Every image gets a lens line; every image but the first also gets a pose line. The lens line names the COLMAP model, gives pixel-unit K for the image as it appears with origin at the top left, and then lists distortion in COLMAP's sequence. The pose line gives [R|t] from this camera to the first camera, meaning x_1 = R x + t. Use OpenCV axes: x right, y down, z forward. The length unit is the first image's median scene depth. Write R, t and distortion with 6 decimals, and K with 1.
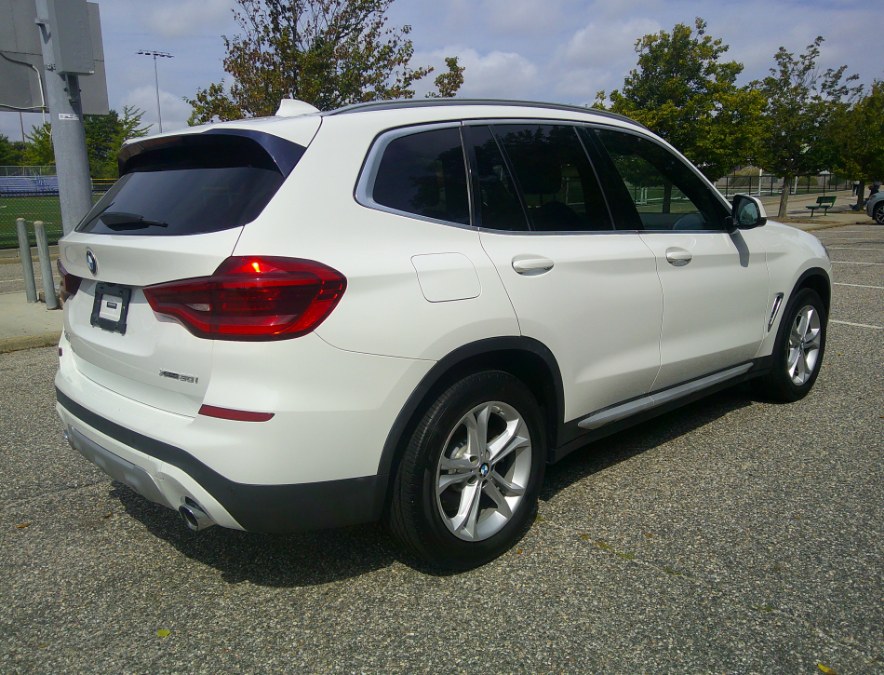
lens RADIAL K [[746.0, 0, 441.6], [0, 746.0, 350.6], [0, 0, 1]] dist [-0.000261, -0.007681]
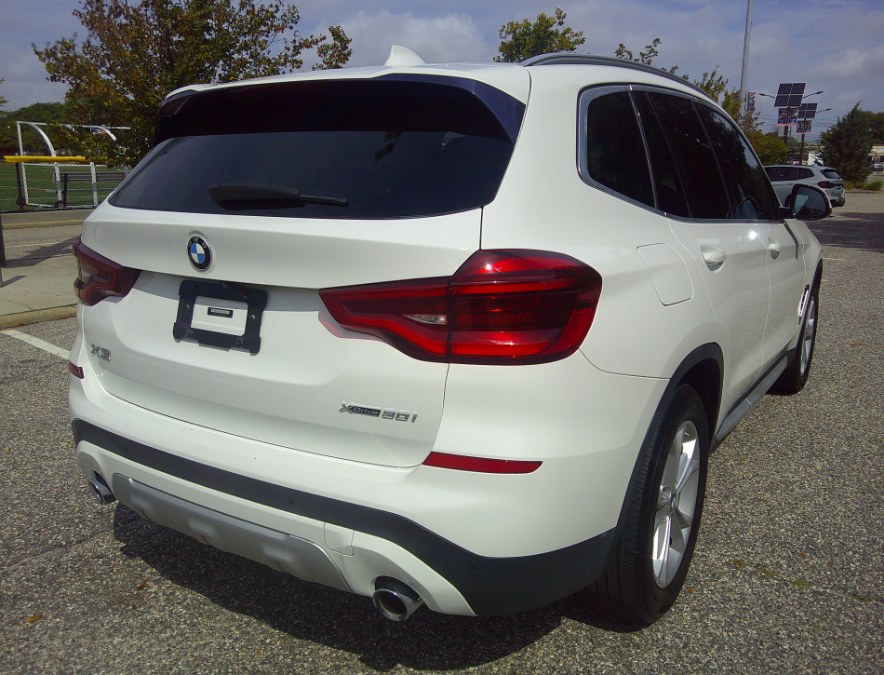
lens RADIAL K [[742.7, 0, 442.0], [0, 742.7, 337.5], [0, 0, 1]] dist [0.050780, -0.133198]
pose [[0.971961, -0.018369, 0.234424, -0.387696], [0.016916, 0.999823, 0.008211, -0.037001], [-0.234533, -0.004015, 0.972100, 0.235190]]
